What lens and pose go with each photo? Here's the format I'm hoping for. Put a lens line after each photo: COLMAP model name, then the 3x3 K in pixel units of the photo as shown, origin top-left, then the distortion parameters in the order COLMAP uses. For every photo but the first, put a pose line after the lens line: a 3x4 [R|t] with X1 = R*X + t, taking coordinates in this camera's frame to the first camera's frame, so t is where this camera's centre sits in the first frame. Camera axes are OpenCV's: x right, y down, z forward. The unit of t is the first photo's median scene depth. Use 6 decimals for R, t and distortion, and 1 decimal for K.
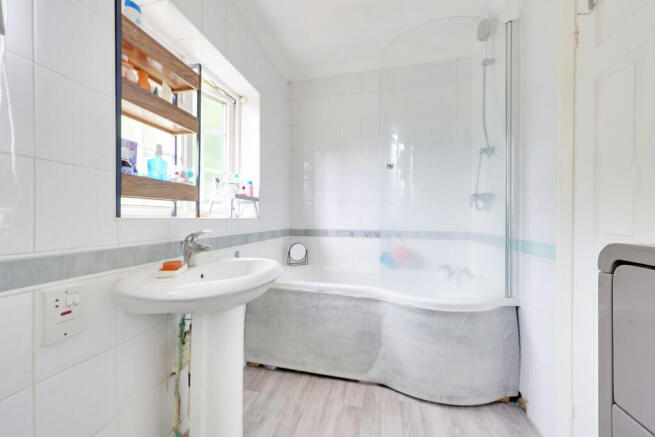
lens RADIAL K [[233.0, 0, 327.5], [0, 233.0, 218.5], [0, 0, 1]] dist [0.000243, -0.000045]
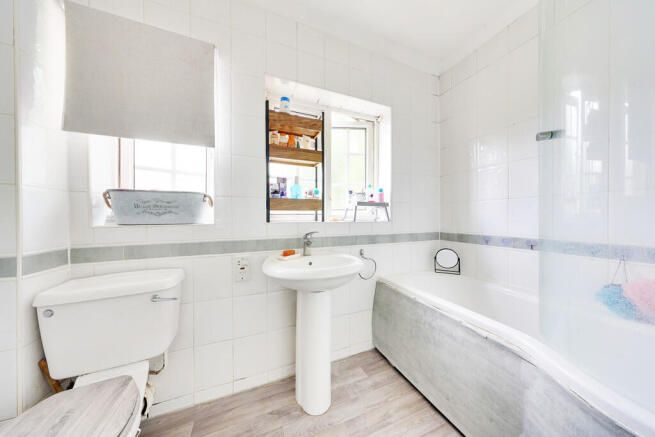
lens RADIAL K [[196.8, 0, 327.5], [0, 196.8, 218.5], [0, 0, 1]] dist [-0.000182, -0.000052]
pose [[0.578403, -0.001043, -0.815750, 0.340393], [0.002039, 0.999998, 0.000167, -0.019100], [0.815748, -0.001760, 0.578404, 0.265417]]
